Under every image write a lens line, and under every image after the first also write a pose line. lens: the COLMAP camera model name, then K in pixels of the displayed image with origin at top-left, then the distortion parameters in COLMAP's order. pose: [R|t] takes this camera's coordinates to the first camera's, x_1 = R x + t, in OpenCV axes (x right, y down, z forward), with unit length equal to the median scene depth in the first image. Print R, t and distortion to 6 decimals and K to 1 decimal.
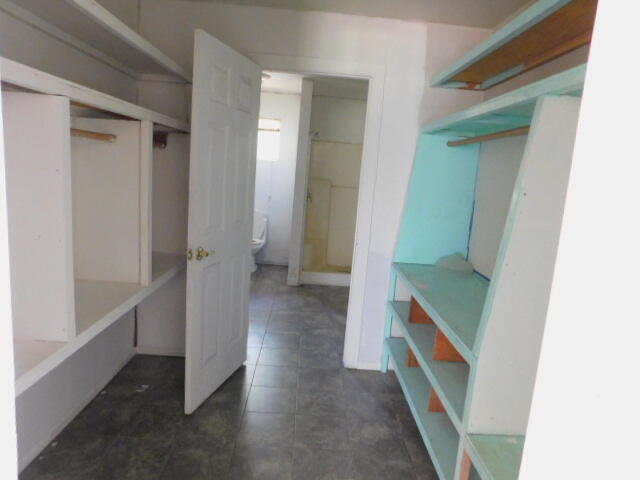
lens RADIAL K [[429.1, 0, 318.5], [0, 429.1, 241.3], [0, 0, 1]] dist [-0.005835, -0.001968]
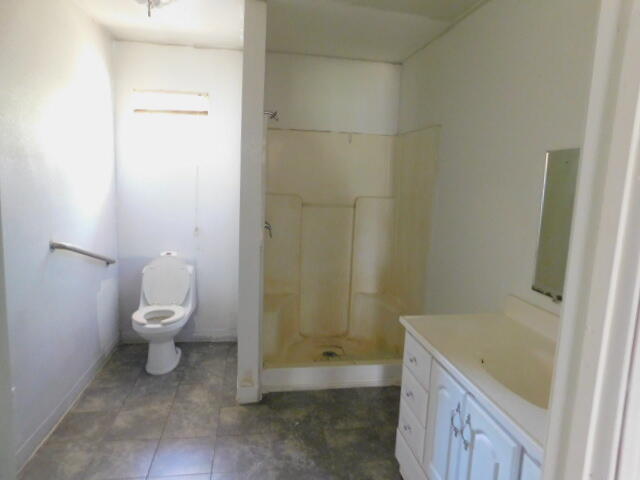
lens RADIAL K [[429.1, 0, 323.4], [0, 429.1, 240.7], [0, 0, 1]] dist [-0.005835, -0.001968]
pose [[0.989605, -0.058135, 0.131539, -0.025242], [0.062282, 0.997676, -0.027628, -0.063122], [-0.129628, 0.035533, 0.990926, 0.433530]]
